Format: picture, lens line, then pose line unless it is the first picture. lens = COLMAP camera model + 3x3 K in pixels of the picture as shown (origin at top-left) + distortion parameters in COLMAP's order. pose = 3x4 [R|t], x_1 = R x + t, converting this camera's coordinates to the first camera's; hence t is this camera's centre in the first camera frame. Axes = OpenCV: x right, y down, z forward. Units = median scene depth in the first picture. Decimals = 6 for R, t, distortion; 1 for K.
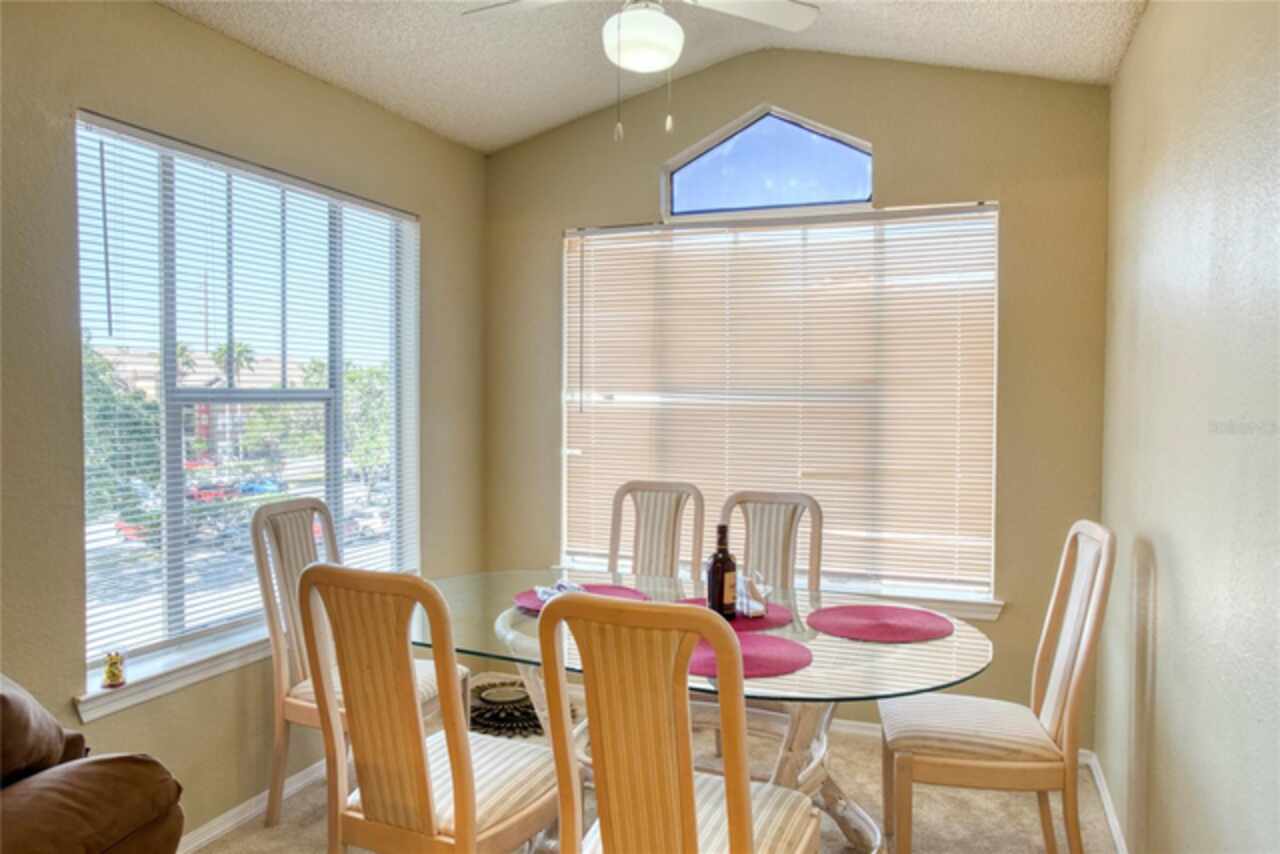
lens RADIAL K [[909.0, 0, 640.0], [0, 909.0, 427.0], [0, 0, 1]] dist [-0.092670, 0.094621]
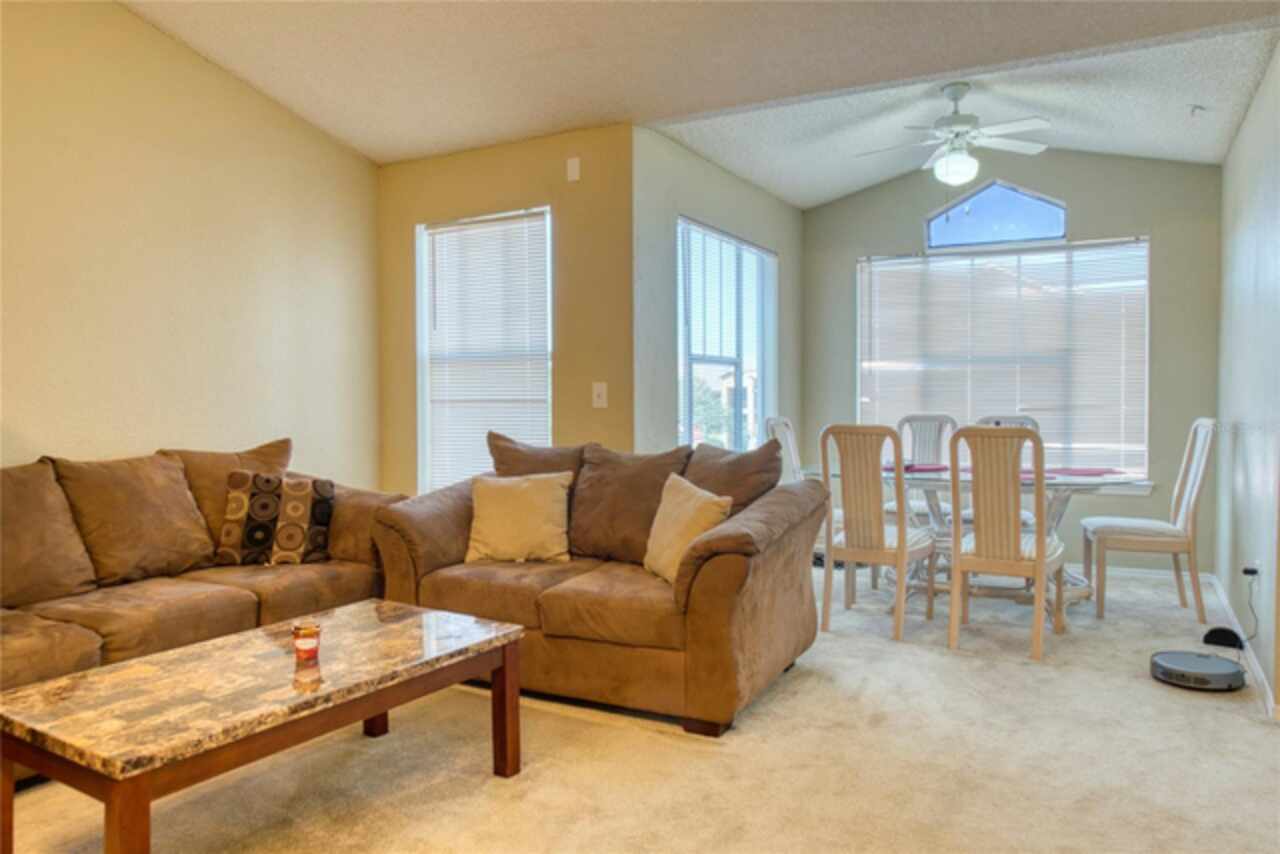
lens RADIAL K [[909.0, 0, 640.0], [0, 909.0, 427.0], [0, 0, 1]] dist [-0.092670, 0.094621]
pose [[0.990935, -0.004658, -0.134260, -0.279948], [0.004586, 0.999989, -0.000843, 0.083405], [0.134263, 0.000220, 0.990946, -0.677067]]
